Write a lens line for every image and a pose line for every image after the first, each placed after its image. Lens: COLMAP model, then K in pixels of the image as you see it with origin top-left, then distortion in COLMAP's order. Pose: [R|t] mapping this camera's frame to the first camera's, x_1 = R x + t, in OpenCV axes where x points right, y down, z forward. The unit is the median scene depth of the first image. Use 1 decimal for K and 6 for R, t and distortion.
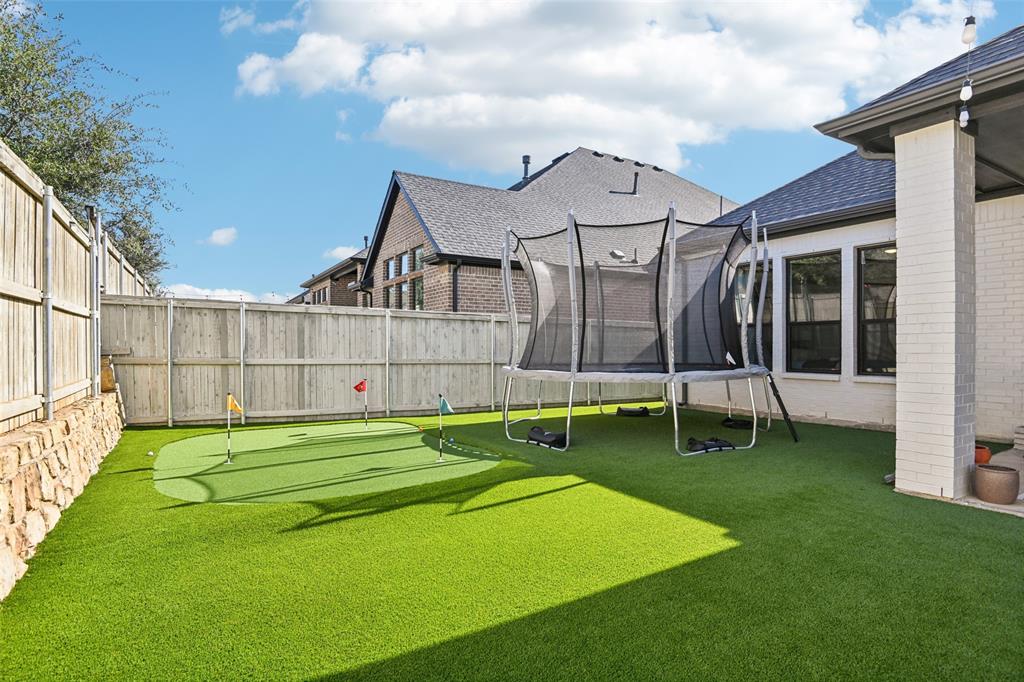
lens RADIAL K [[541.9, 0, 510.5], [0, 541.9, 349.4], [0, 0, 1]] dist [-0.009039, -0.000734]
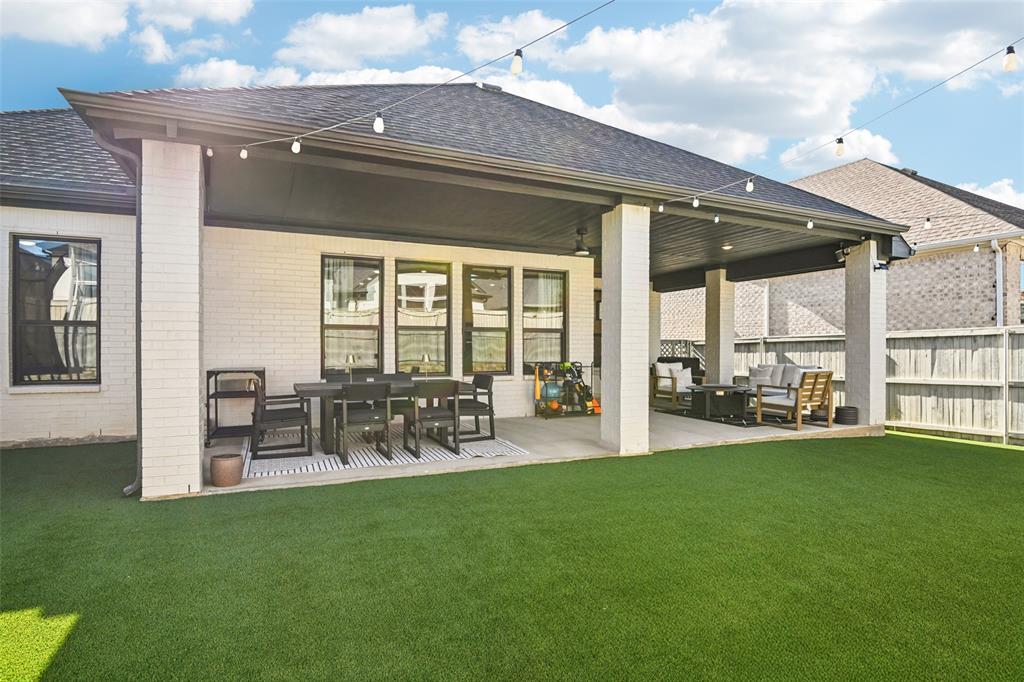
lens RADIAL K [[541.9, 0, 510.5], [0, 541.9, 349.4], [0, 0, 1]] dist [-0.009039, -0.000734]
pose [[0.106824, 0.006473, 0.994257, -0.190388], [0.002339, 0.999974, -0.006761, -0.003293], [-0.994275, 0.003048, 0.106806, 0.234592]]
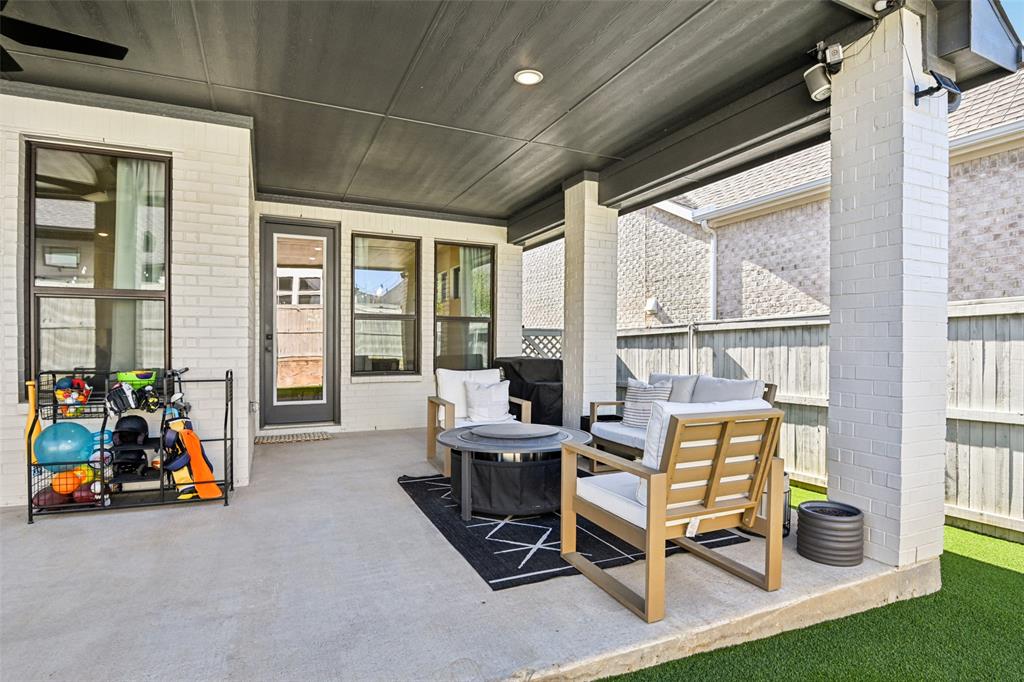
lens RADIAL K [[541.9, 0, 510.5], [0, 541.9, 349.4], [0, 0, 1]] dist [-0.009039, -0.000734]
pose [[0.110286, 0.001410, 0.993899, 1.163833], [-0.002812, 0.999995, -0.001107, 0.000702], [-0.993896, -0.002672, 0.110289, -0.439752]]
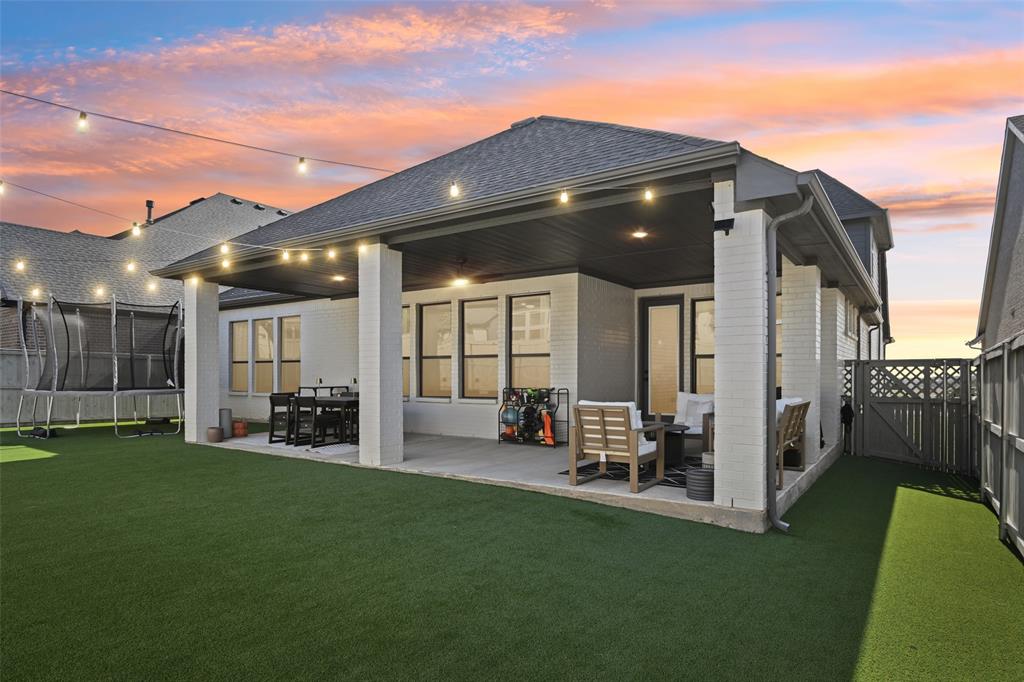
lens RADIAL K [[583.2, 0, 513.1], [0, 583.2, 378.6], [0, 0, 1]] dist [-0.000753, -0.000412]
pose [[0.909300, 0.003893, 0.416124, 0.966551], [-0.003809, 0.999992, -0.001032, 0.000863], [-0.416125, -0.000646, 0.909307, -1.714386]]
